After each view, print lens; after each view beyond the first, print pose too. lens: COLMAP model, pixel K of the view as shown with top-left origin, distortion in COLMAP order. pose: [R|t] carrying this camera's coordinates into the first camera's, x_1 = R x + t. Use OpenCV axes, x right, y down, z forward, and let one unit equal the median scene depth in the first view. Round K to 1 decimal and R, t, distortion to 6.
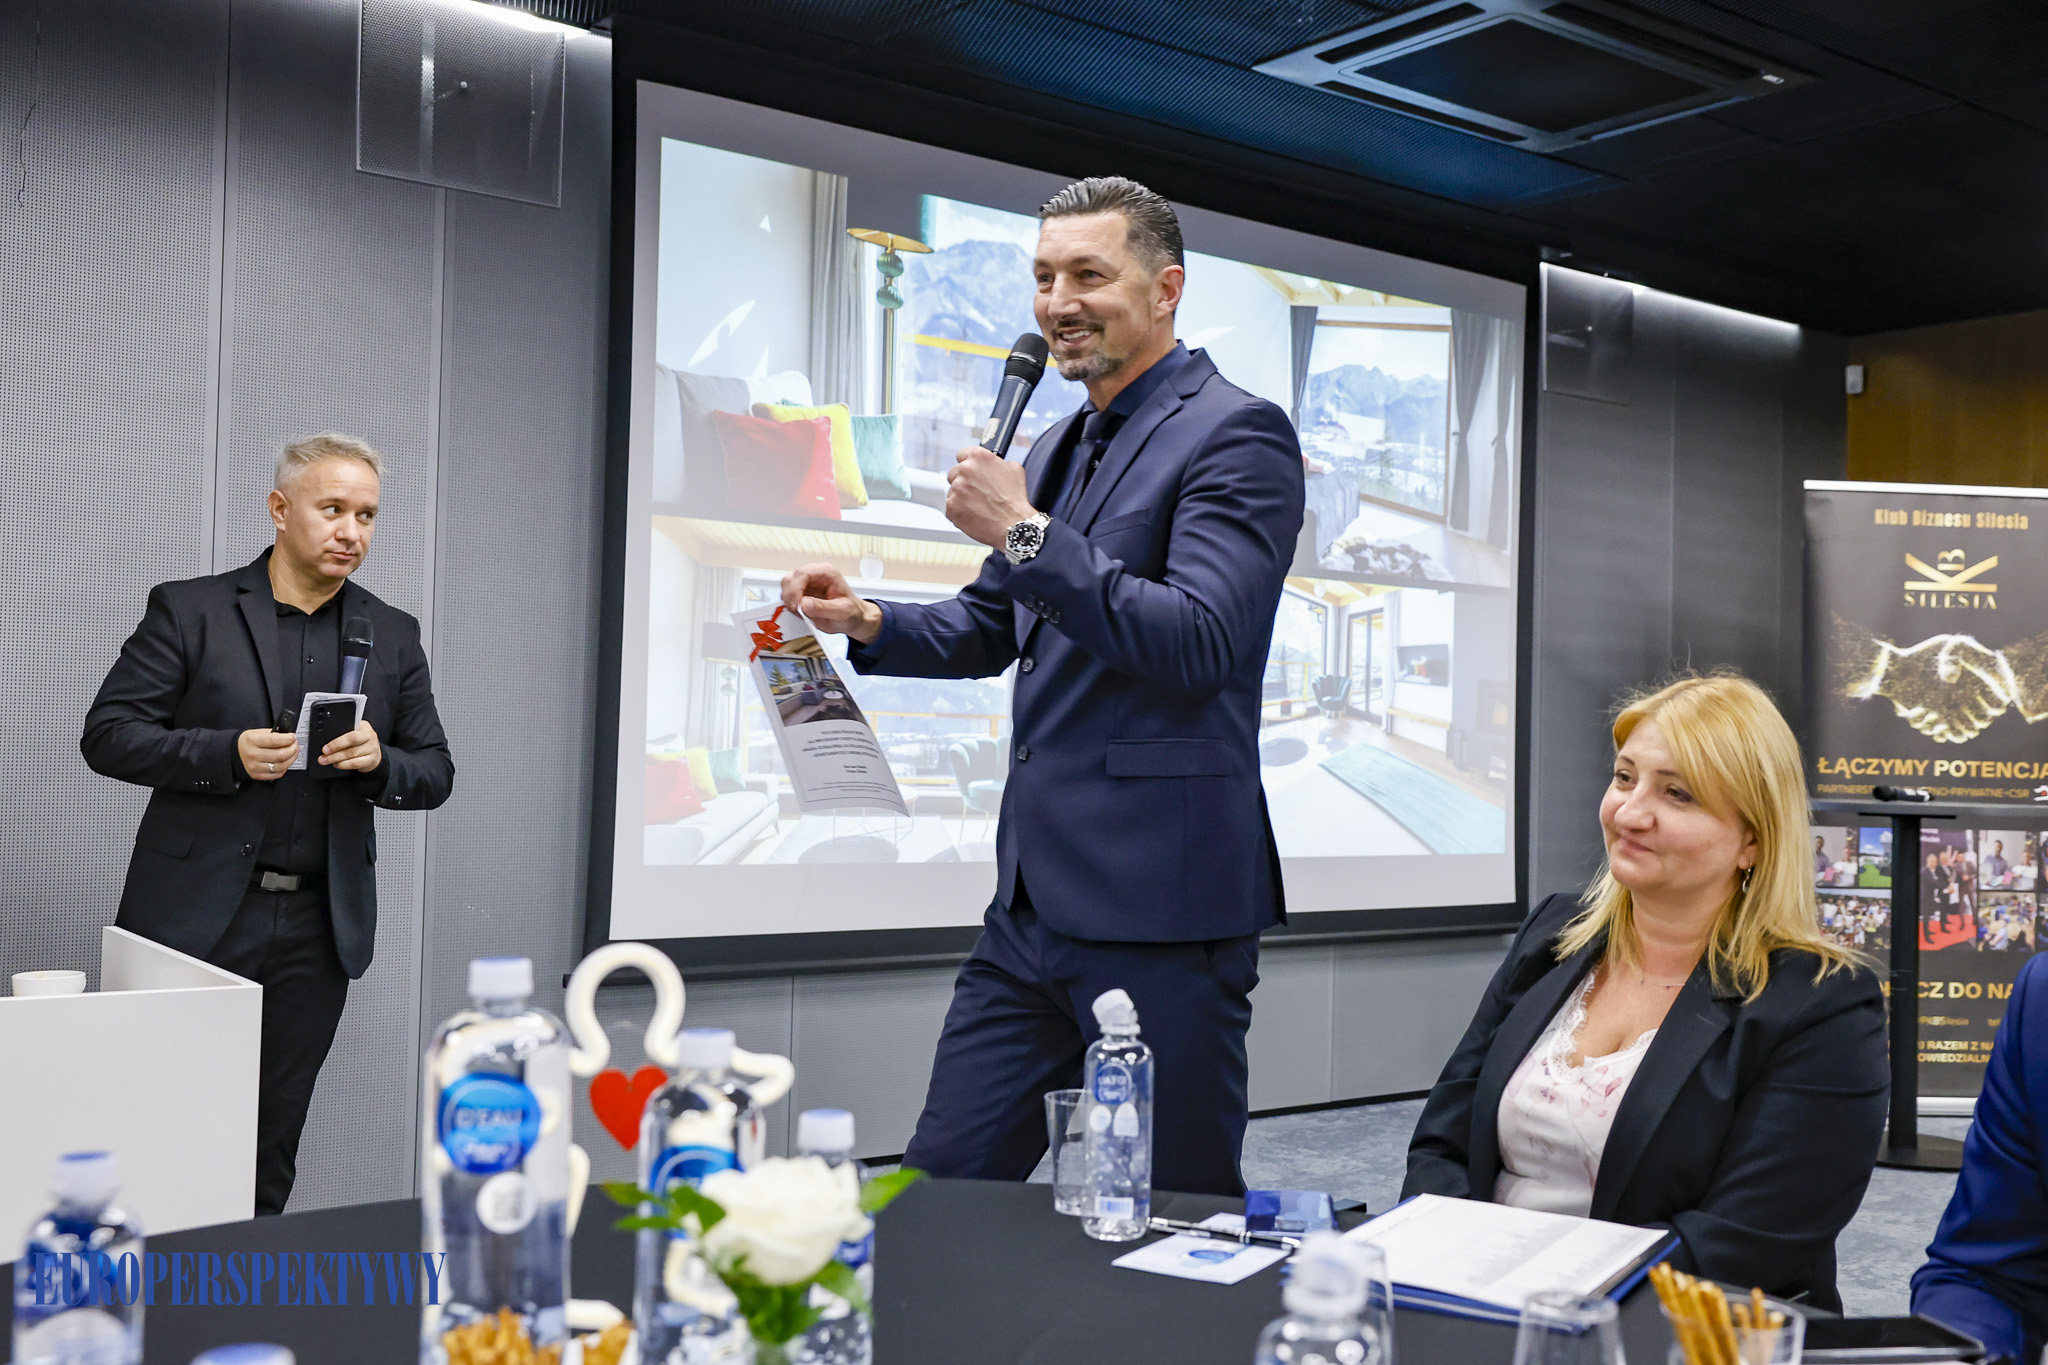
lens RADIAL K [[2146.7, 0, 1024.0], [0, 2146.7, 682.5], [0, 0, 1]] dist [0.034864, 0.012175]
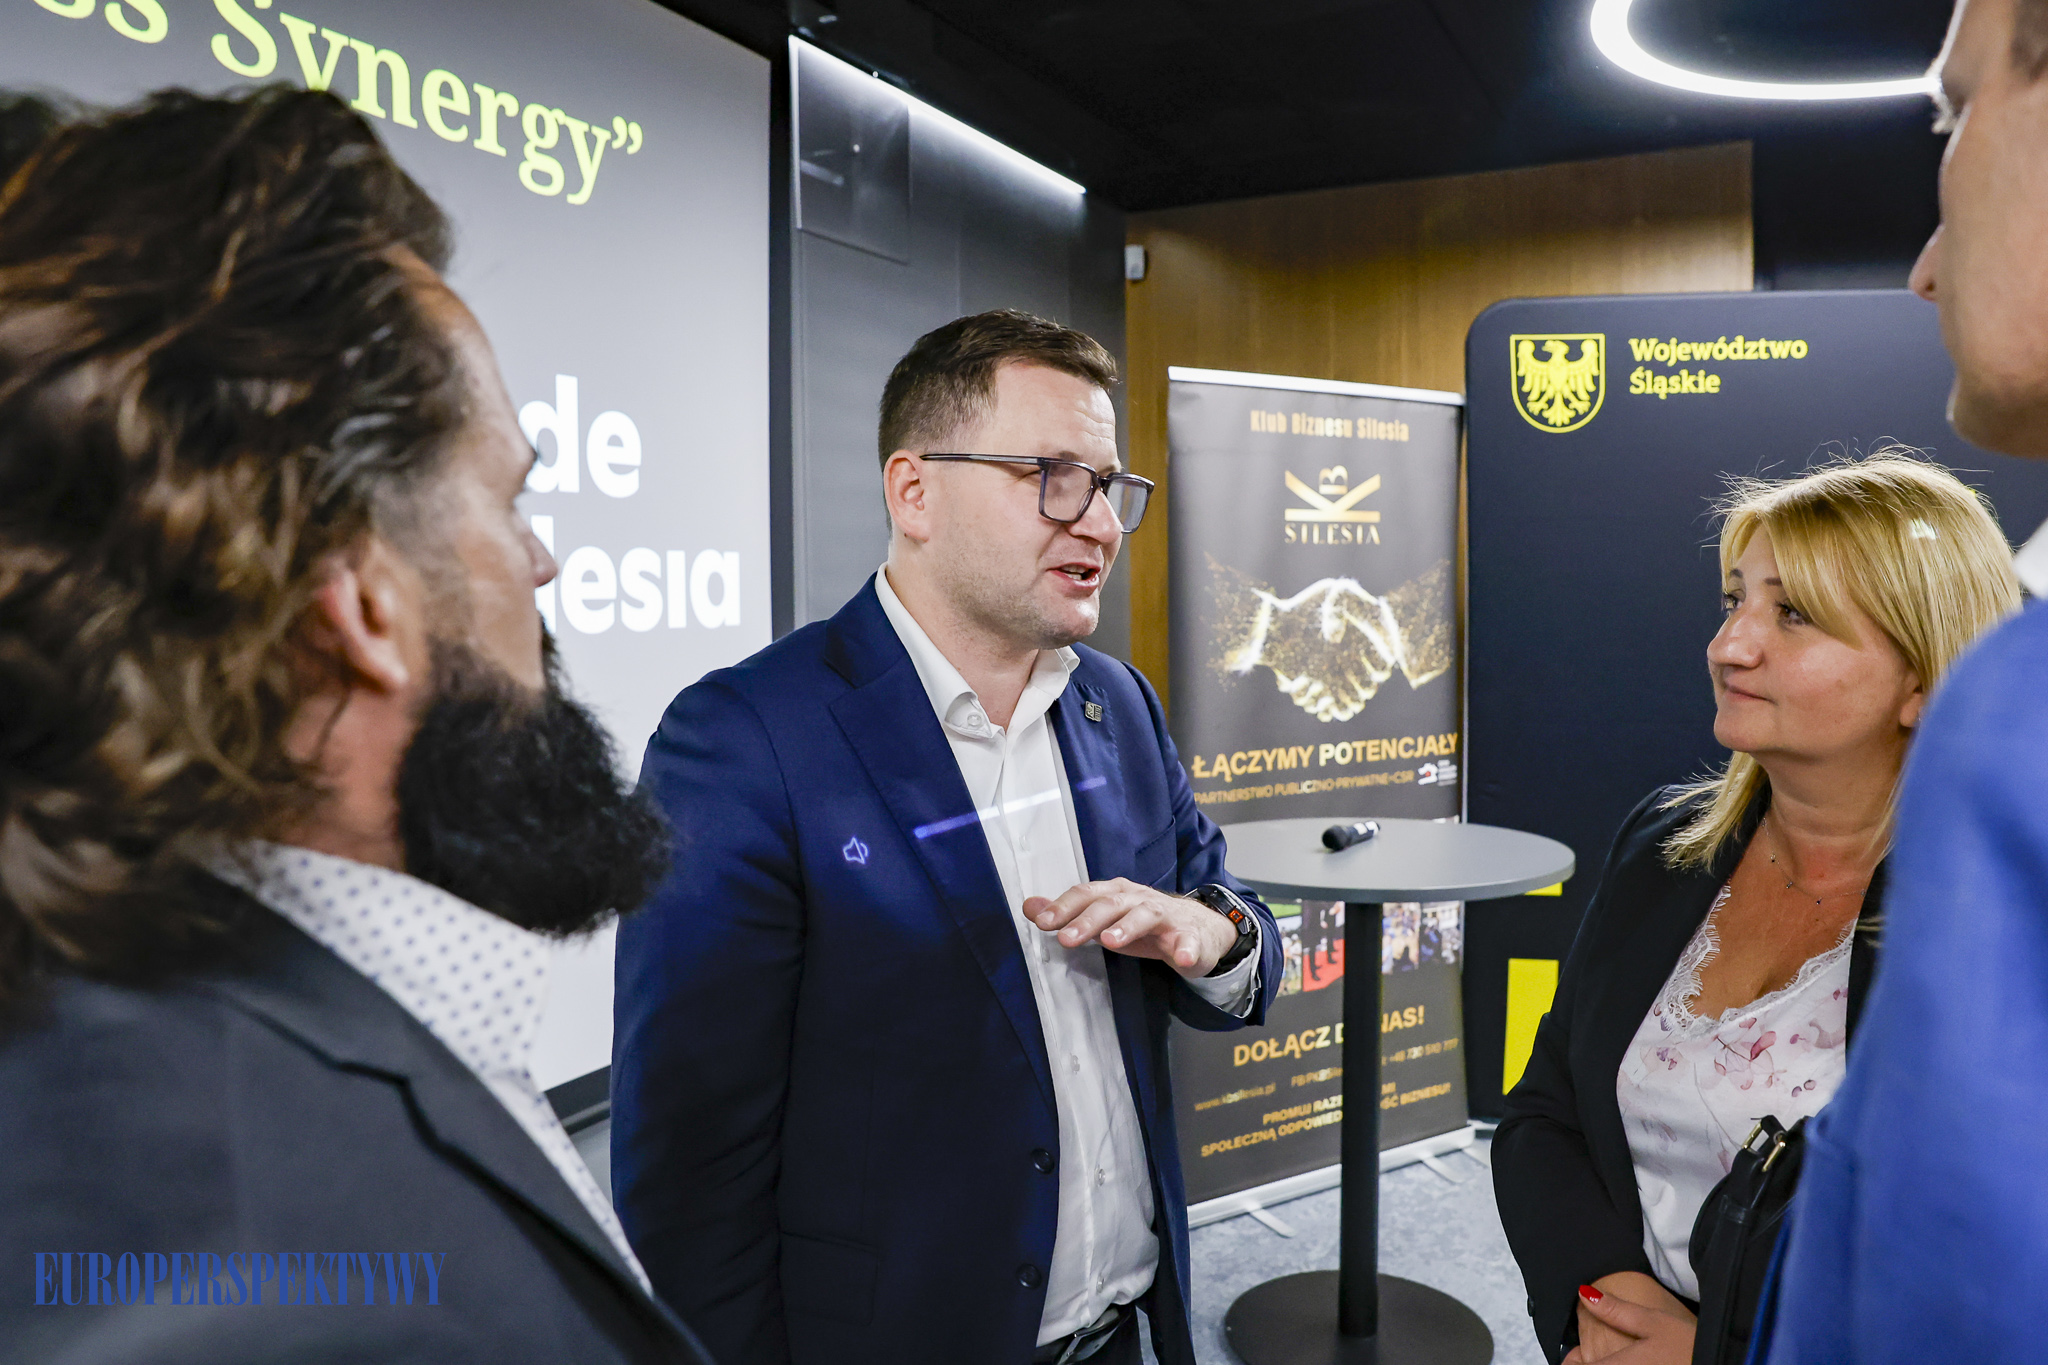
lens RADIAL K [[1478.1, 0, 1056.9], [0, 1478.1, 685.1], [0, 0, 1]] dist [-0.115767, 0.103083]
pose [[0.903377, -0.062909, 0.424208, 0.118369], [0.020910, 0.994467, 0.102949, -0.040439], [-0.428337, -0.084131, 0.899694, 0.573167]]
